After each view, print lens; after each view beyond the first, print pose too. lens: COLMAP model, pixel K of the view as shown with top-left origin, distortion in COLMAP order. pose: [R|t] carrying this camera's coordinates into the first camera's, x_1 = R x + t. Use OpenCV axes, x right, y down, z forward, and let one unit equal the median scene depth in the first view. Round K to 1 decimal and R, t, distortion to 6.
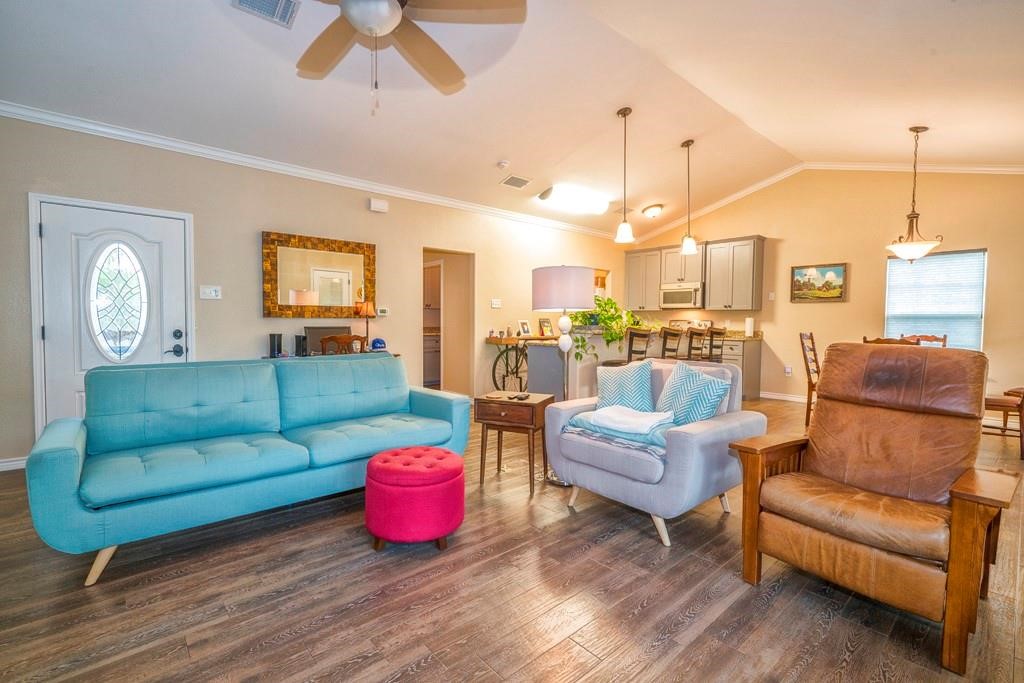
lens RADIAL K [[461.1, 0, 507.8], [0, 461.1, 338.2], [0, 0, 1]] dist [0.012563, 0.000710]
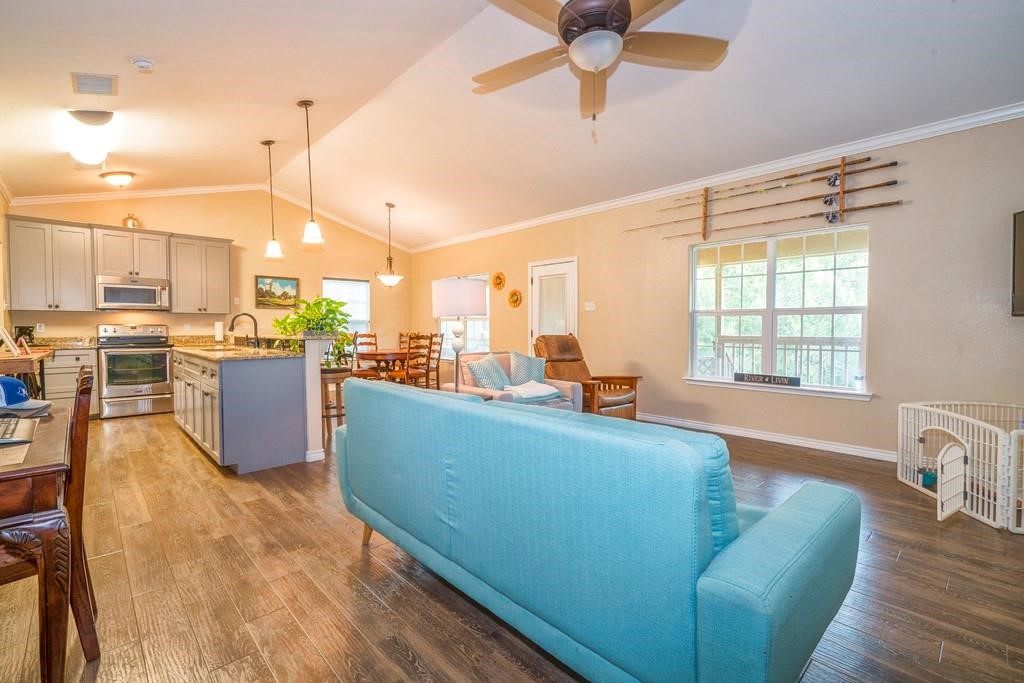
lens RADIAL K [[461.1, 0, 509.7], [0, 461.1, 341.0], [0, 0, 1]] dist [0.012563, 0.000710]
pose [[-0.022960, -0.038157, 0.999008, -0.513005], [0.037706, 0.998527, 0.039006, -0.020231], [-0.999025, 0.038564, -0.021488, 0.447189]]
